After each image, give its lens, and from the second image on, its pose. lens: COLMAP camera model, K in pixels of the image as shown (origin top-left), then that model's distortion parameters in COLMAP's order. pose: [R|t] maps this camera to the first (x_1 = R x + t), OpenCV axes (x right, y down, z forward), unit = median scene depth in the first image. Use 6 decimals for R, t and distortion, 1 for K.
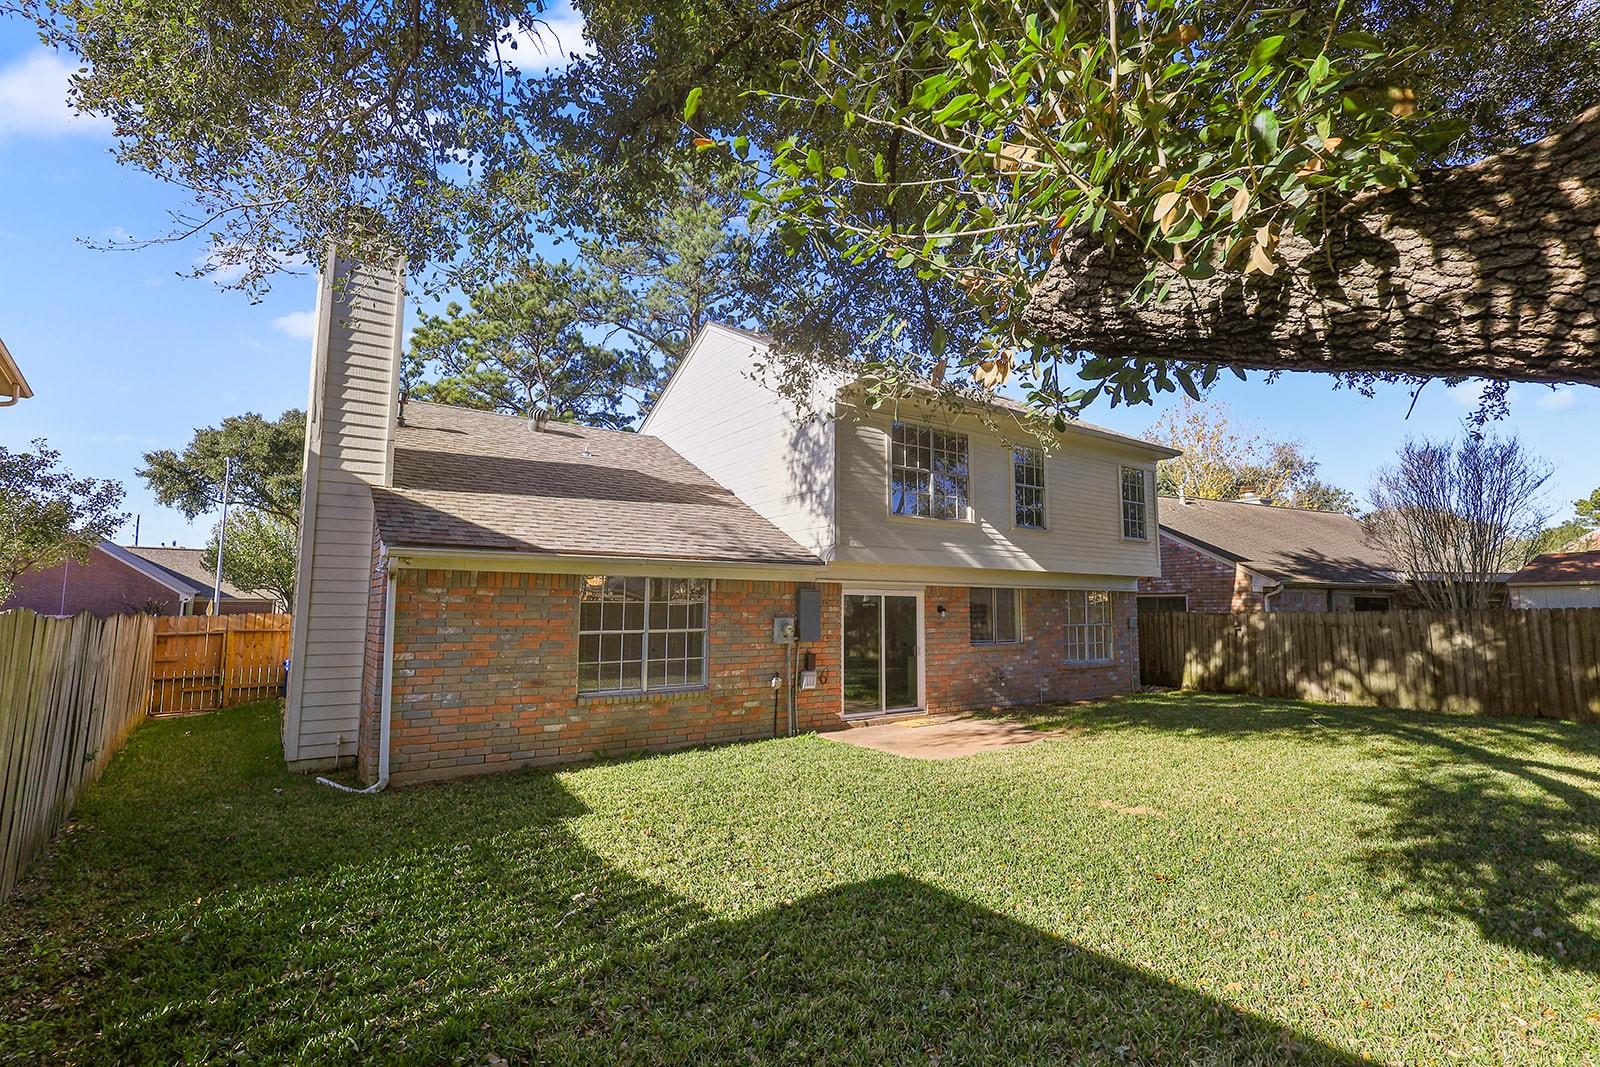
lens RADIAL K [[742.5, 0, 811.4], [0, 742.5, 526.9], [0, 0, 1]] dist [0.005295, -0.000007]
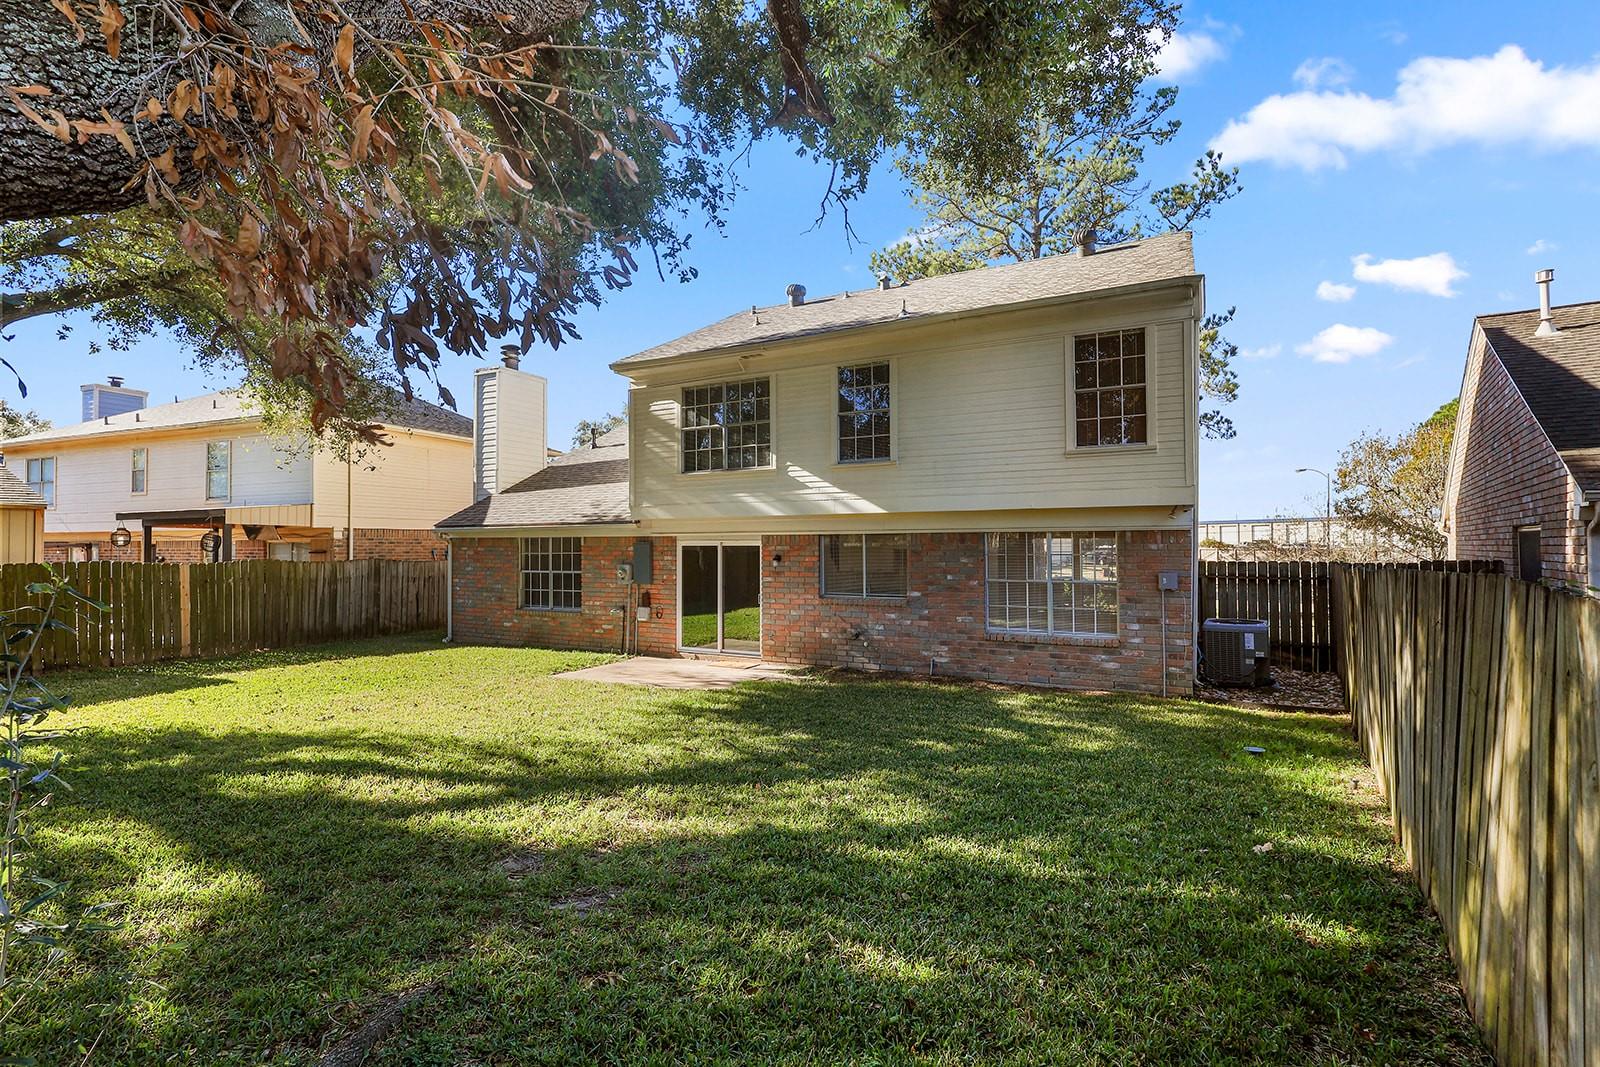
lens RADIAL K [[742.5, 0, 789.9], [0, 742.5, 527.2], [0, 0, 1]] dist [0.005295, -0.000007]
pose [[0.433576, -0.027648, -0.900693, 1.071389], [0.103745, 0.994414, 0.019416, 0.052262], [0.895125, -0.101861, 0.434023, 0.593099]]
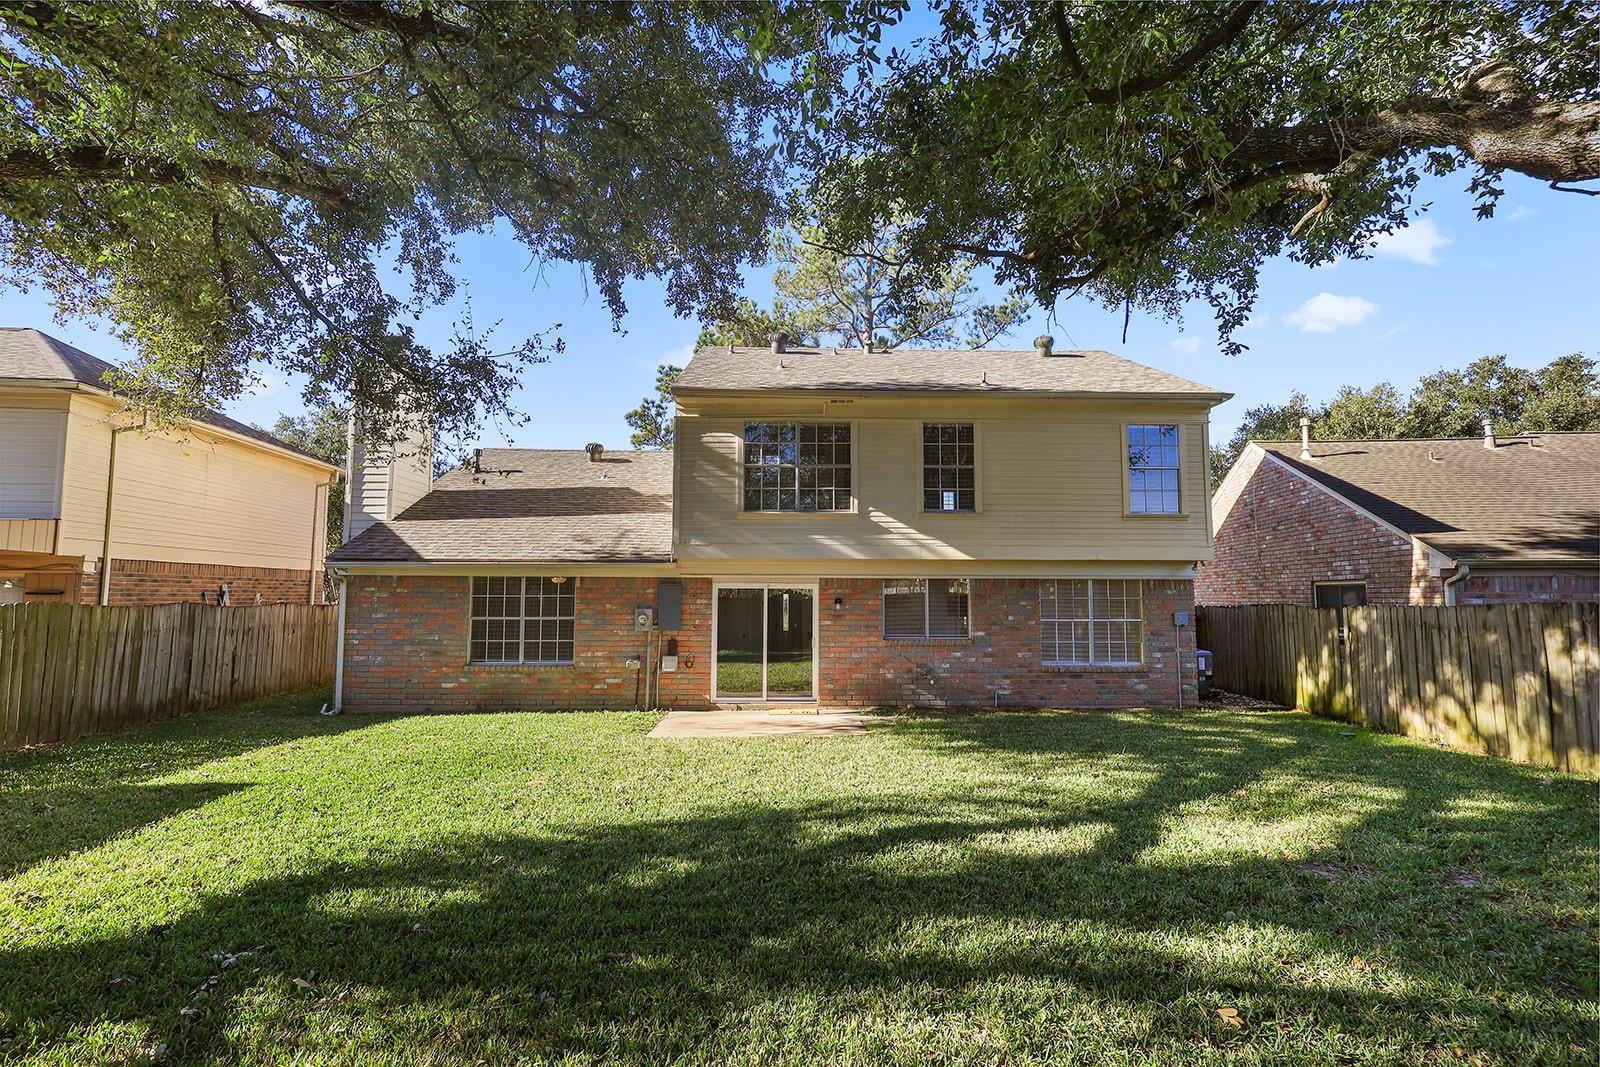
lens RADIAL K [[742.5, 0, 800.6], [0, 742.5, 533.6], [0, 0, 1]] dist [0.005295, -0.000007]
pose [[0.820560, -0.049286, -0.569431, 0.703010], [0.061626, 0.998096, 0.002415, 0.014798], [0.568228, -0.037073, 0.822036, 0.160925]]
